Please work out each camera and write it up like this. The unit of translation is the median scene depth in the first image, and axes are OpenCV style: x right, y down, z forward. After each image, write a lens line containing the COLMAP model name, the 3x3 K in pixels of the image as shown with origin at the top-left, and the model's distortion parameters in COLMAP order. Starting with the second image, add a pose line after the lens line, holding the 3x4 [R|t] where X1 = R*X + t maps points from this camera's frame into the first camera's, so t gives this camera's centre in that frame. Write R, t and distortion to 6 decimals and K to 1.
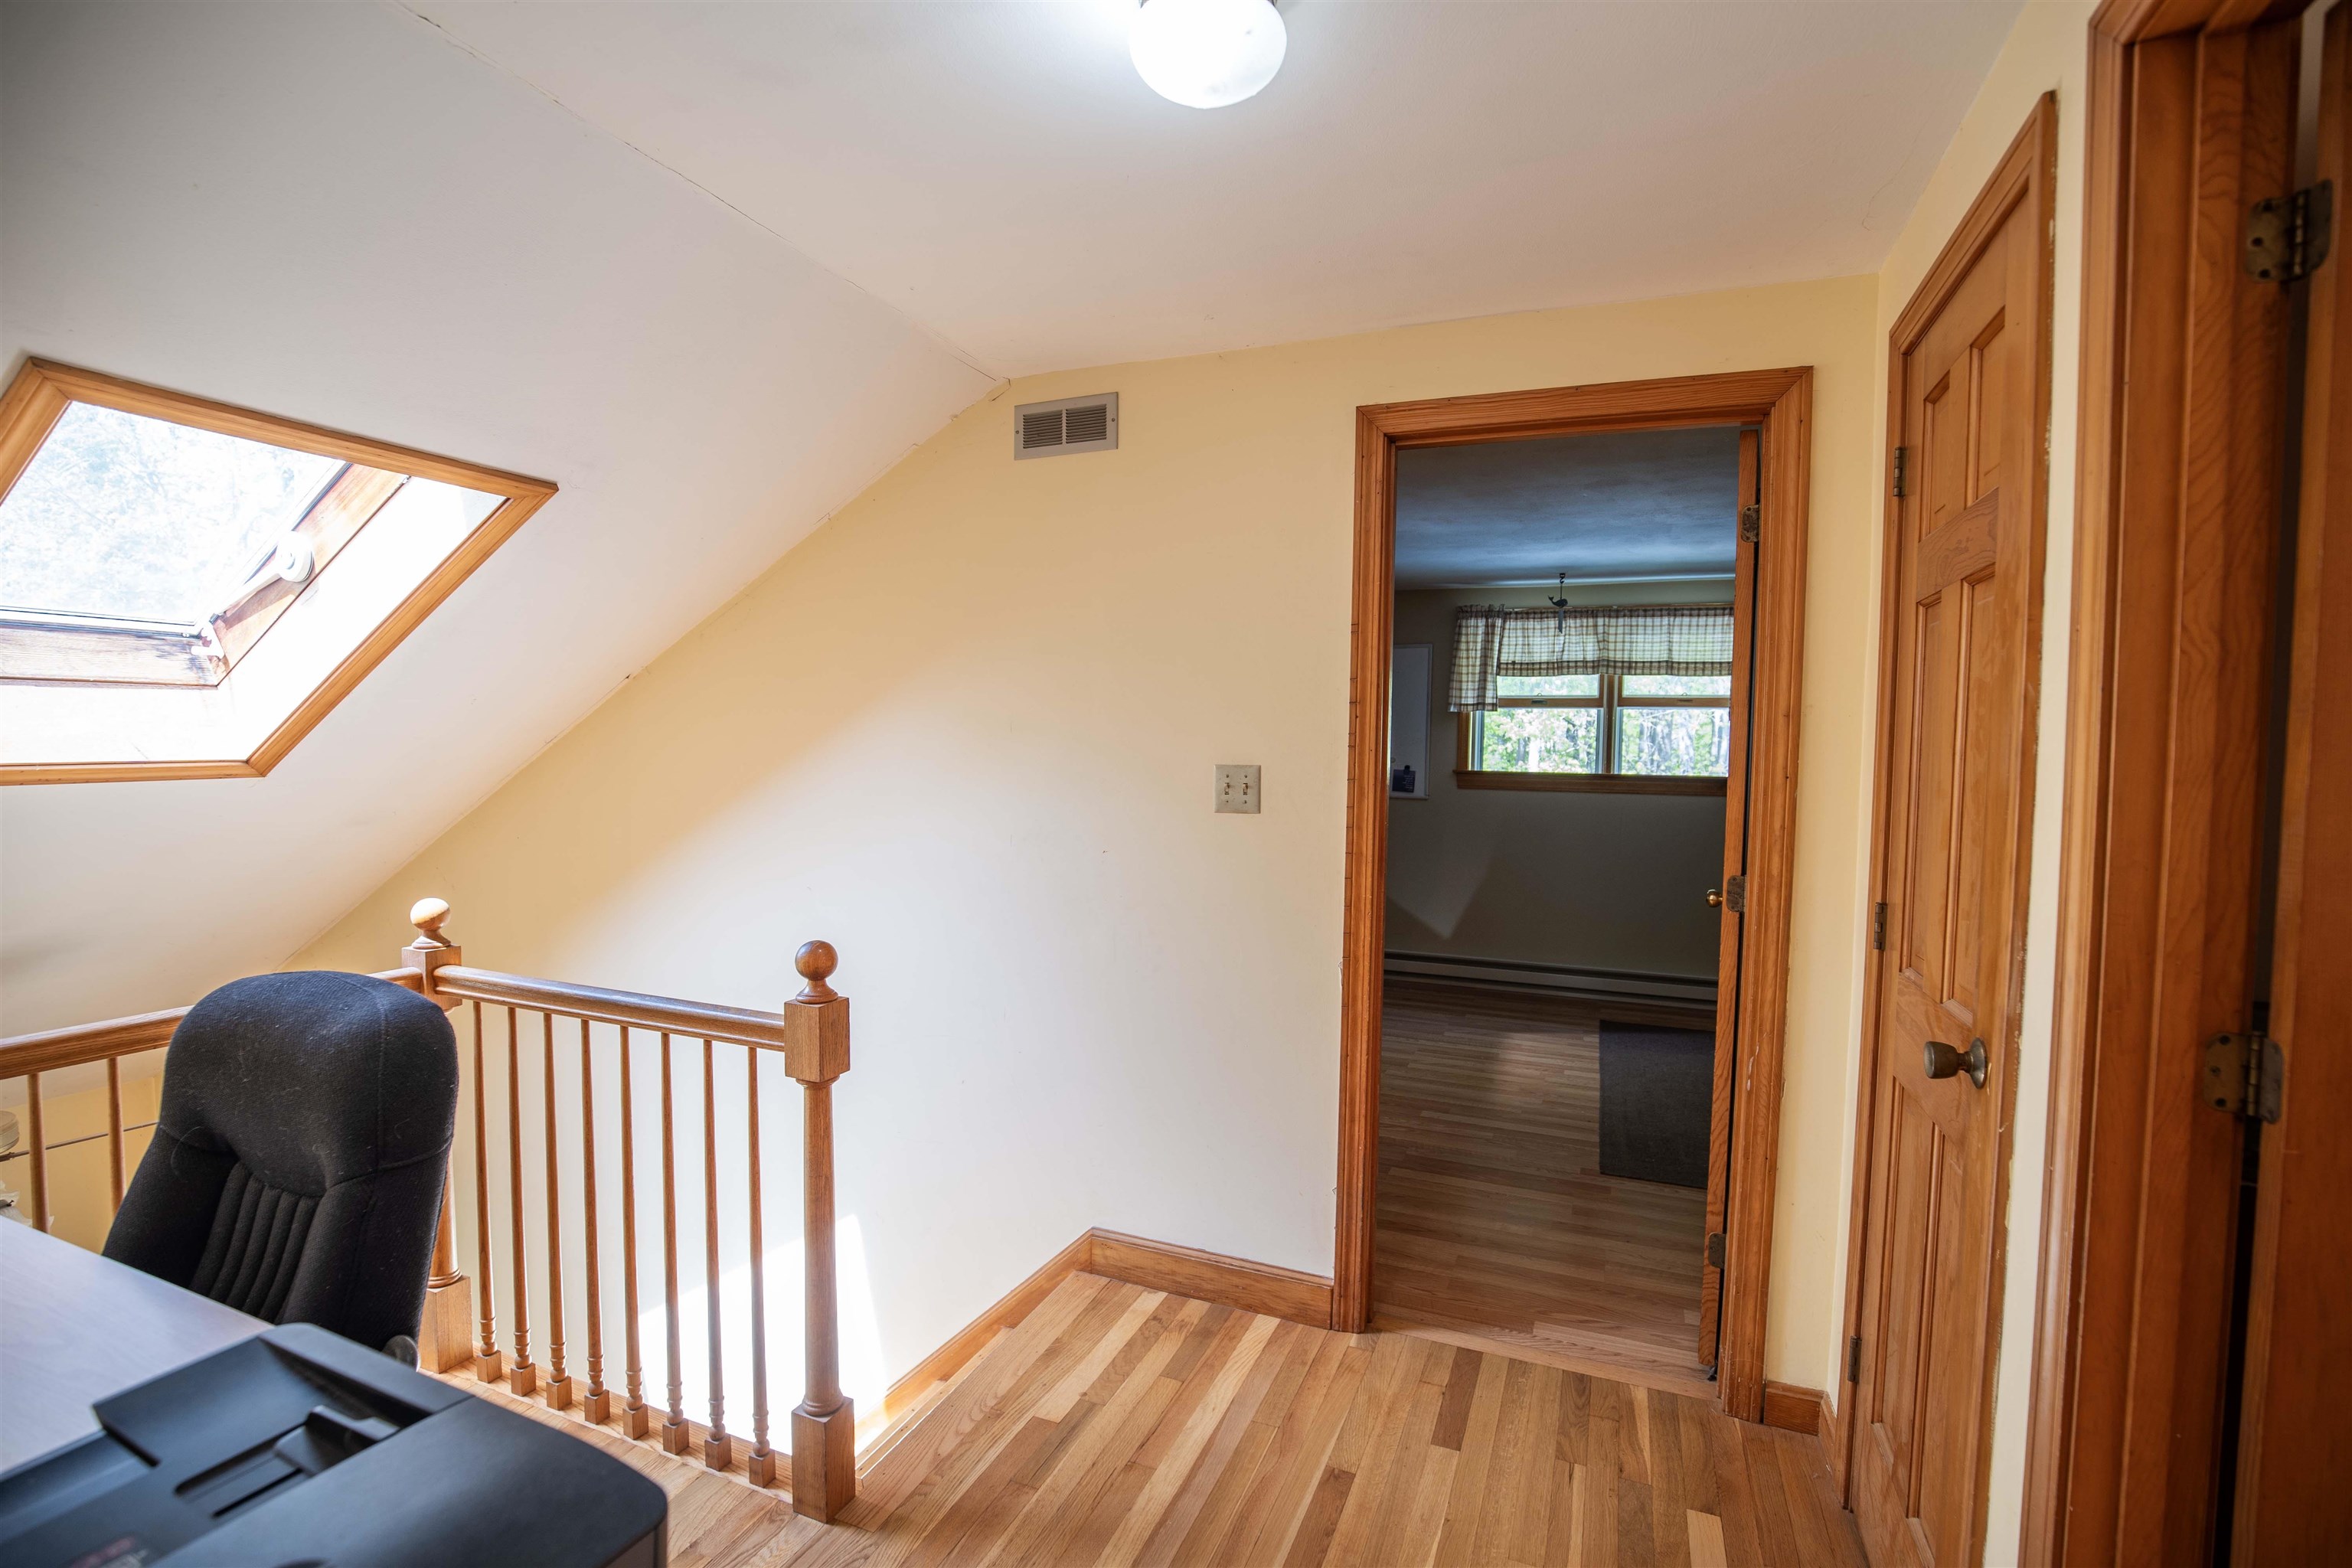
lens RADIAL K [[1071.0, 0, 1170.0], [0, 1071.0, 803.1], [0, 0, 1]] dist [-0.039193, 0.009021]
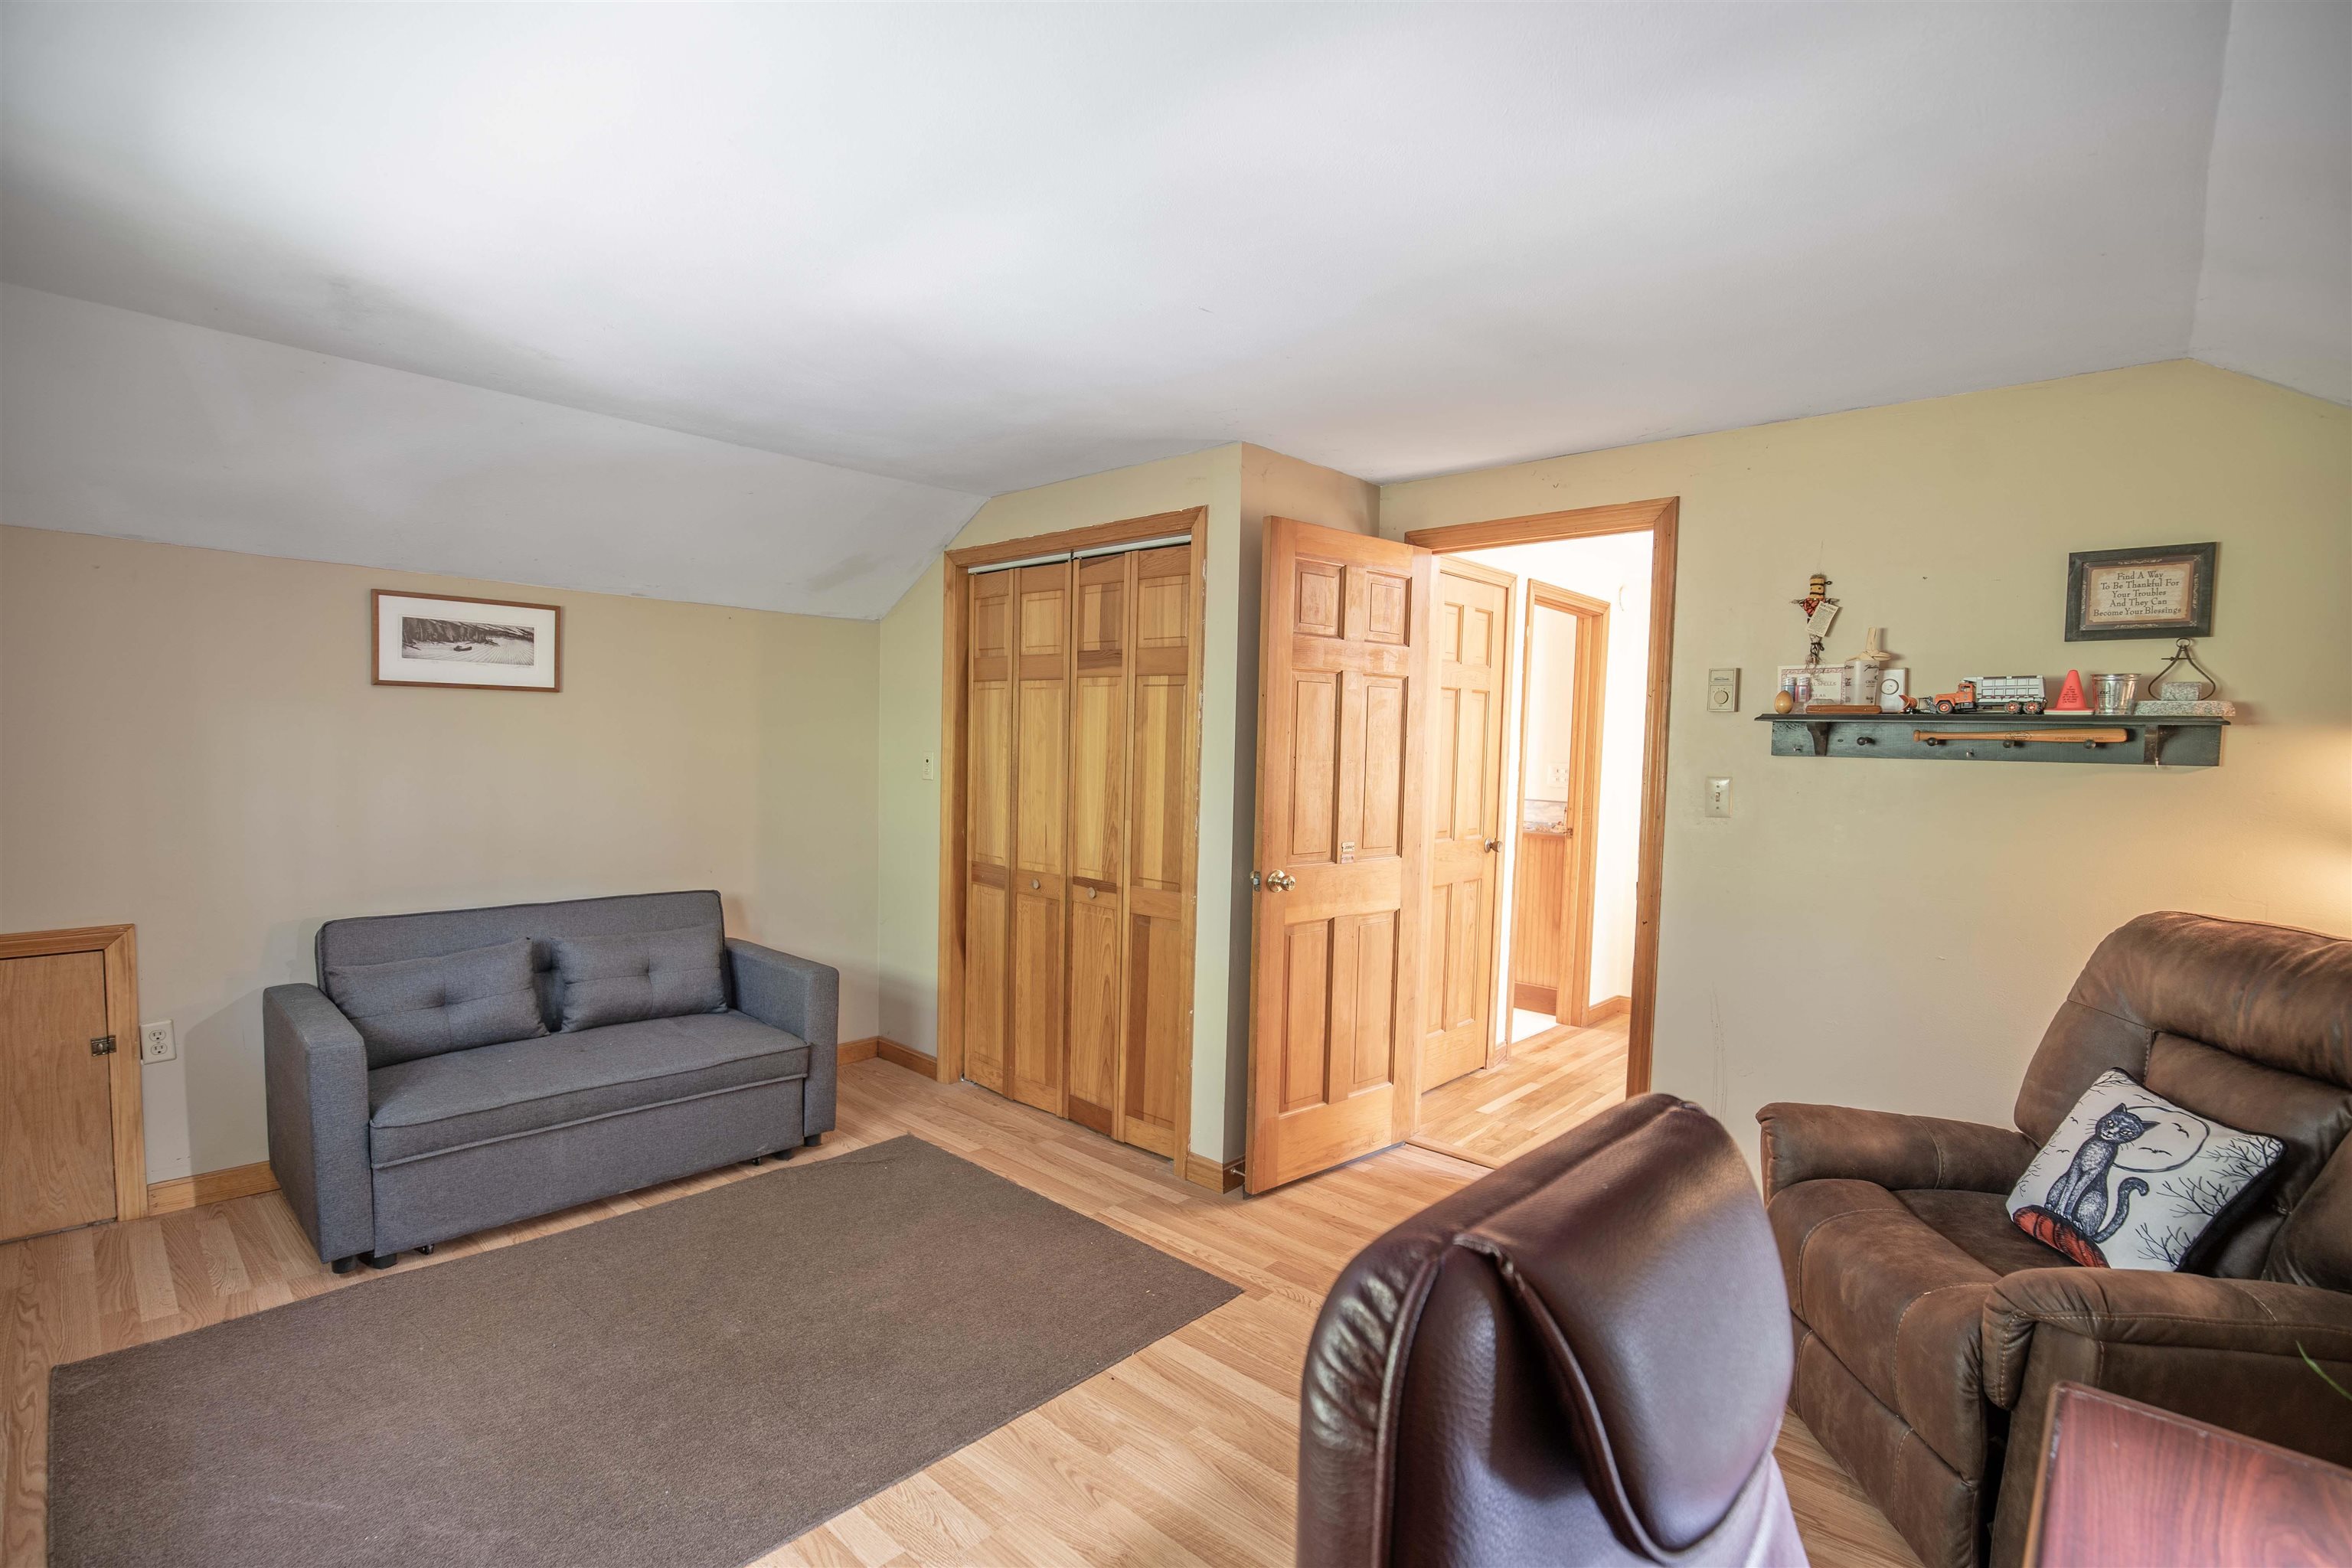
lens RADIAL K [[1096.6, 0, 1176.0], [0, 1096.6, 784.0], [0, 0, 1]] dist [-0.040177, 0.000120]
pose [[-0.936294, -0.056187, 0.346695, 0.121885], [-0.022199, 0.994614, 0.101239, -0.062469], [-0.350516, 0.087093, -0.932498, 1.072747]]
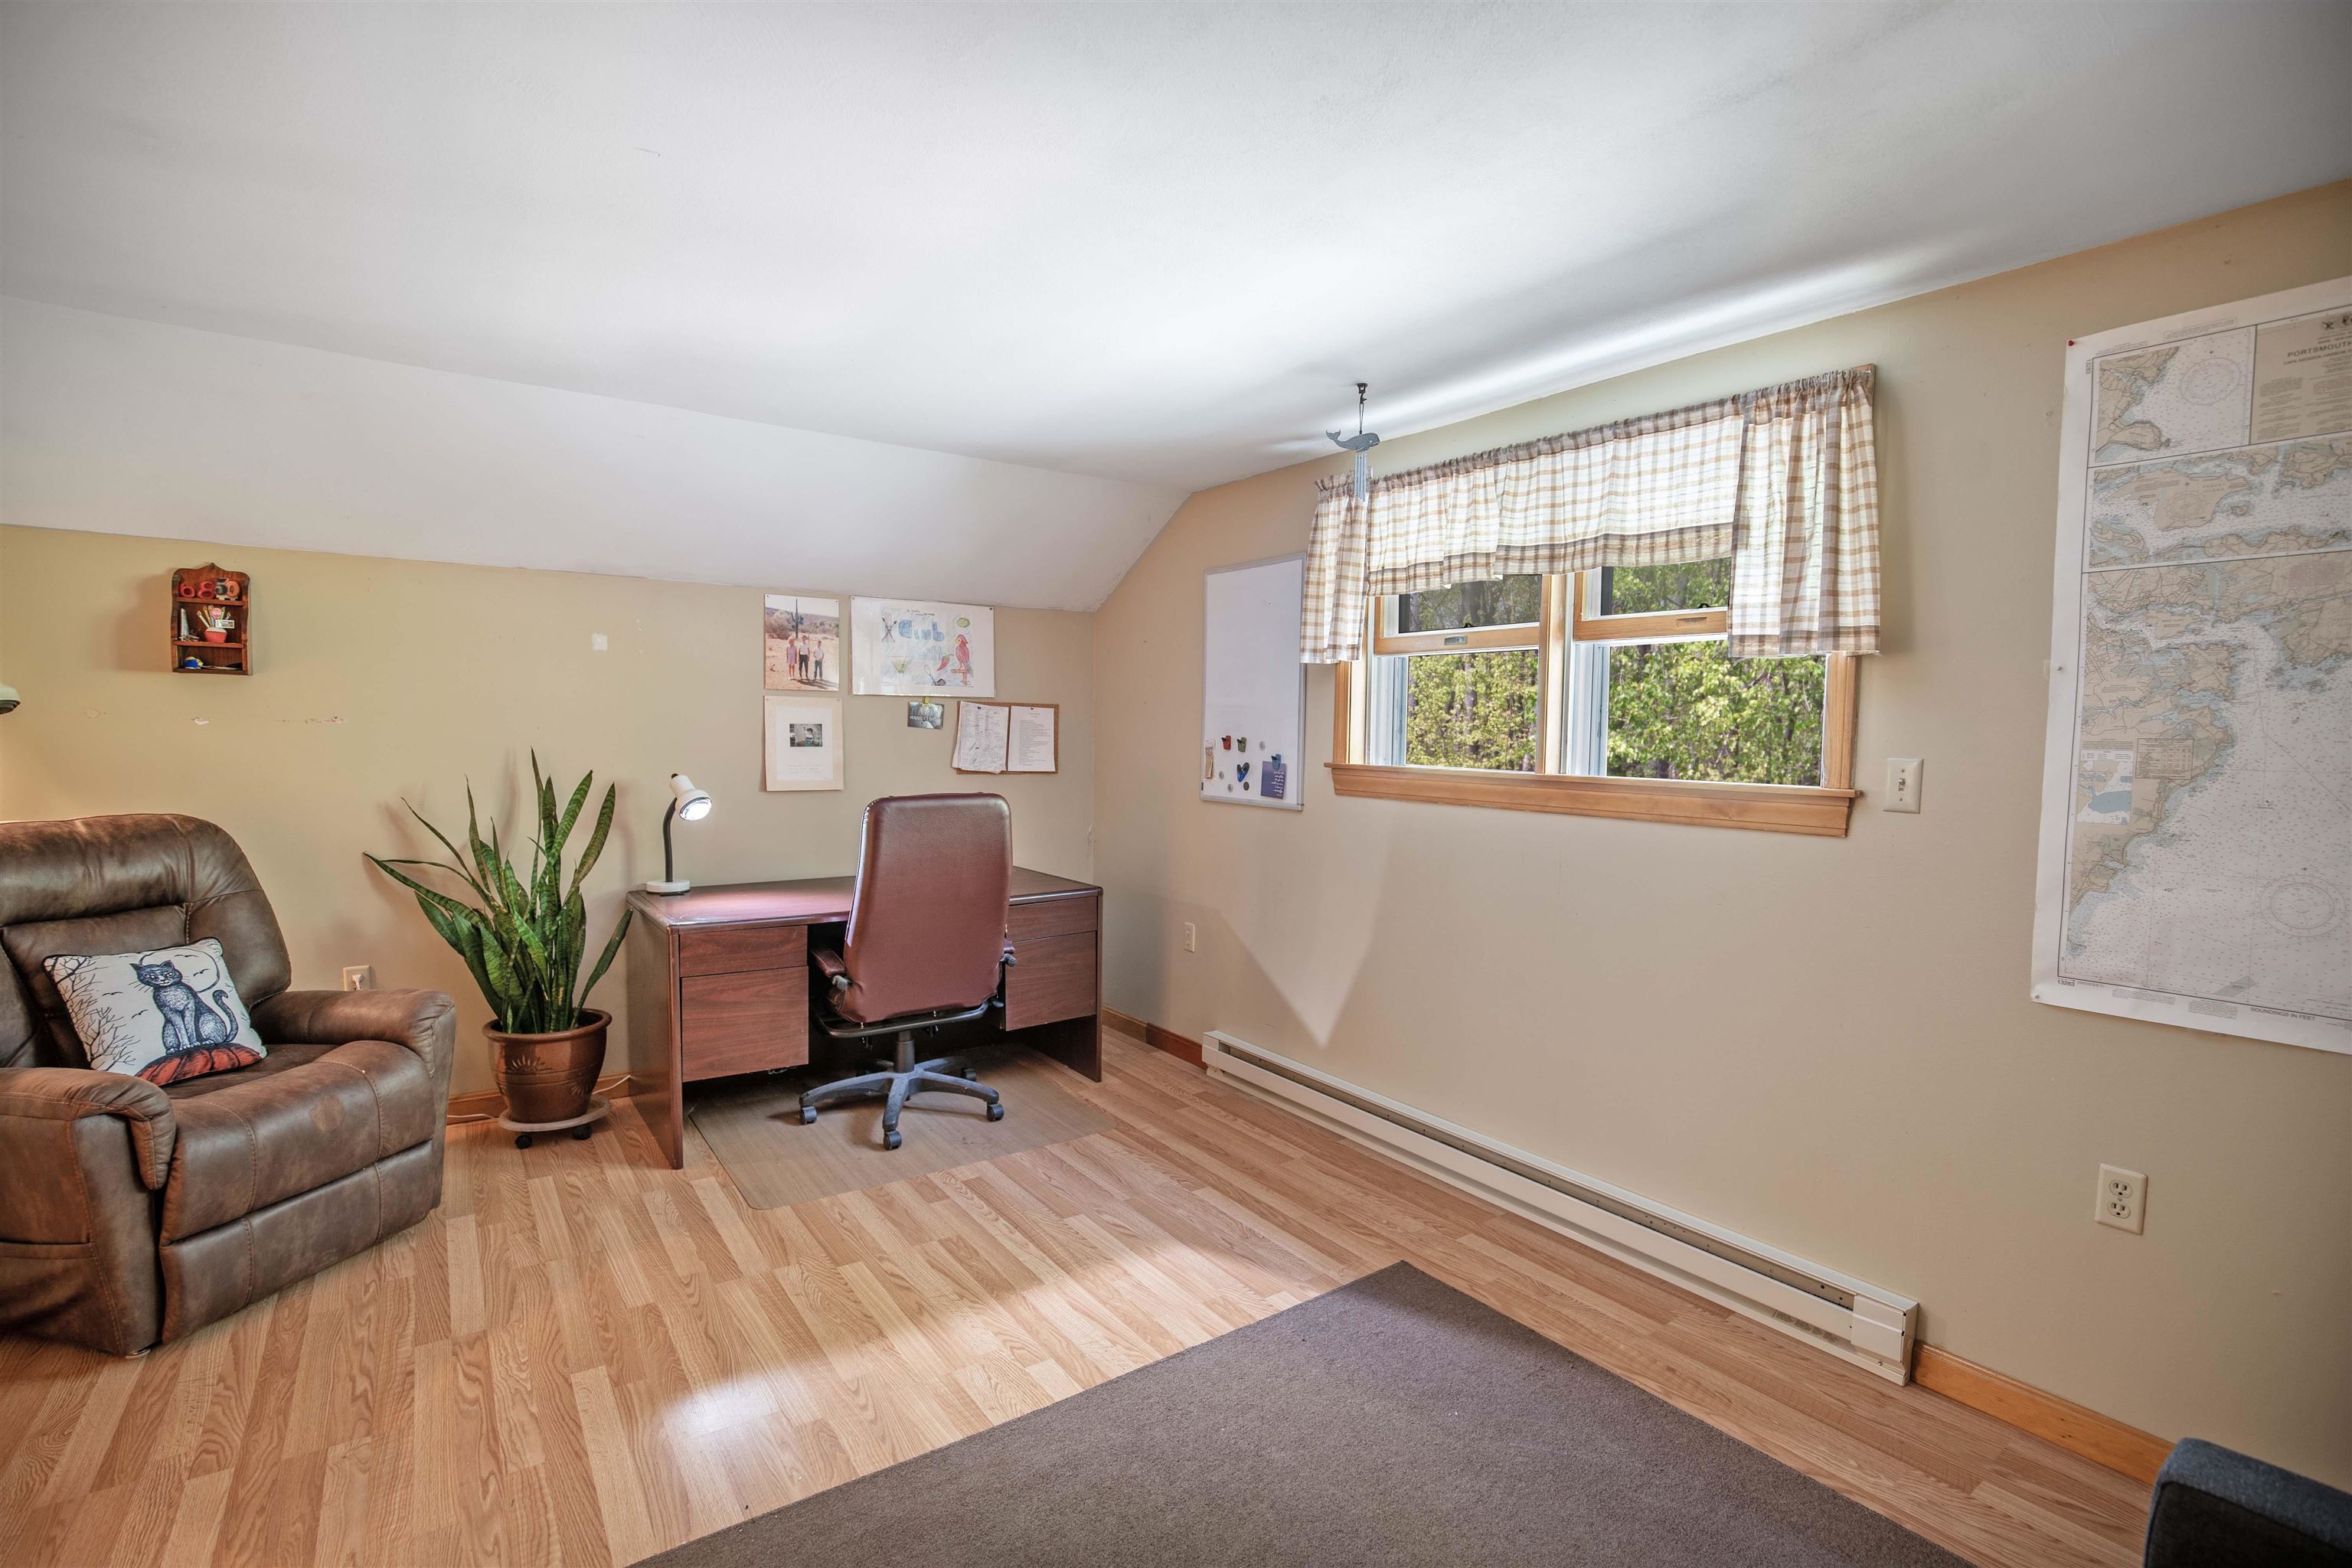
lens RADIAL K [[1083.7, 0, 1175.8], [0, 1083.7, 800.1], [0, 0, 1]] dist [-0.028352, 0.001578]
pose [[0.846546, 0.032978, -0.531293, 0.562352], [-0.030535, 0.999444, 0.013385, -0.017579], [0.531439, 0.004892, 0.847082, 0.494617]]
